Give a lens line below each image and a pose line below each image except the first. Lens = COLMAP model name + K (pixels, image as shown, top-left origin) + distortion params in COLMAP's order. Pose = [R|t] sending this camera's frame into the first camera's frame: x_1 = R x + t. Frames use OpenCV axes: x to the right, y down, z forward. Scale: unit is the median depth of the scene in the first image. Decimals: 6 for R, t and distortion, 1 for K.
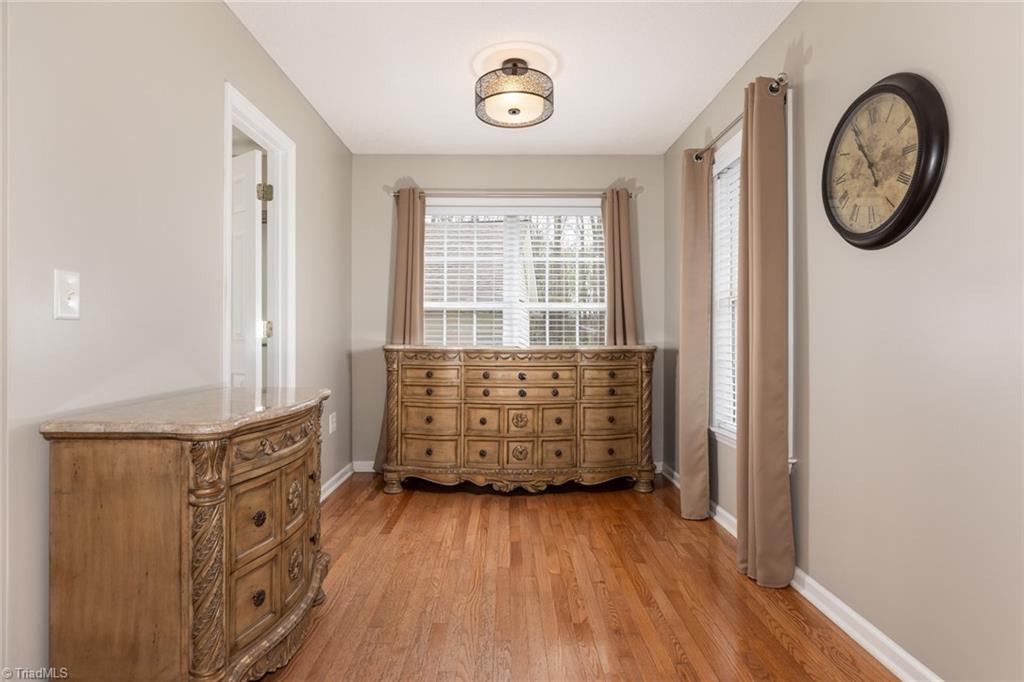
lens RADIAL K [[547.3, 0, 509.4], [0, 547.3, 333.0], [0, 0, 1]] dist [-0.004091, -0.000507]
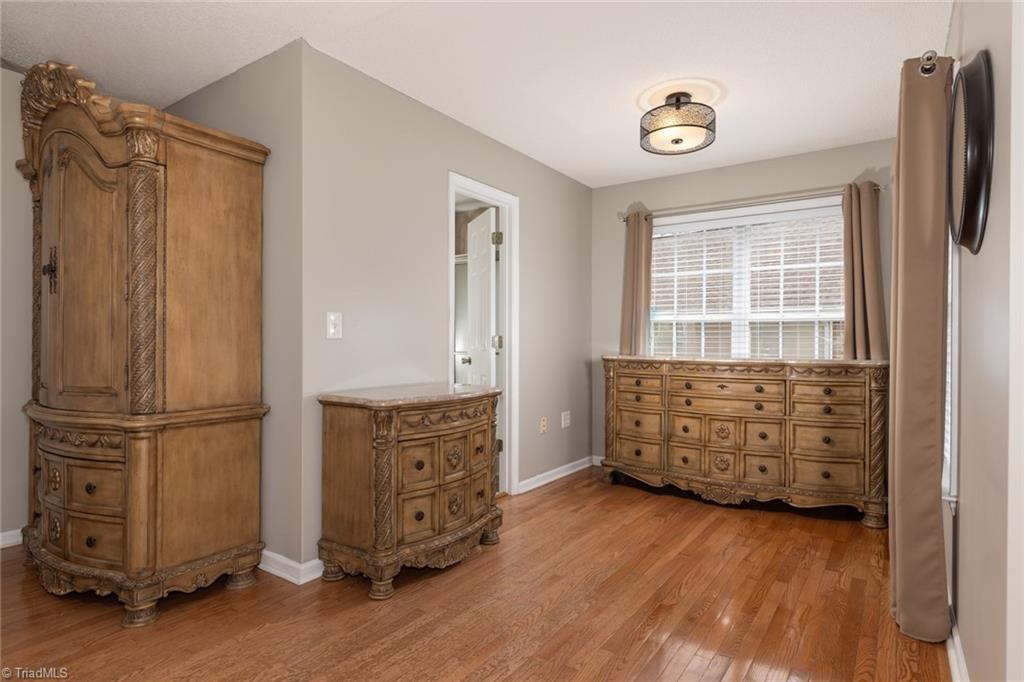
lens RADIAL K [[557.0, 0, 512.0], [0, 557.0, 341.0], [0, 0, 1]] dist [0.001466, 0.000151]
pose [[0.820527, 0.001813, -0.571605, 0.287499], [-0.001705, 0.999998, 0.000726, -0.008194], [0.571605, 0.000379, 0.820529, -0.069098]]
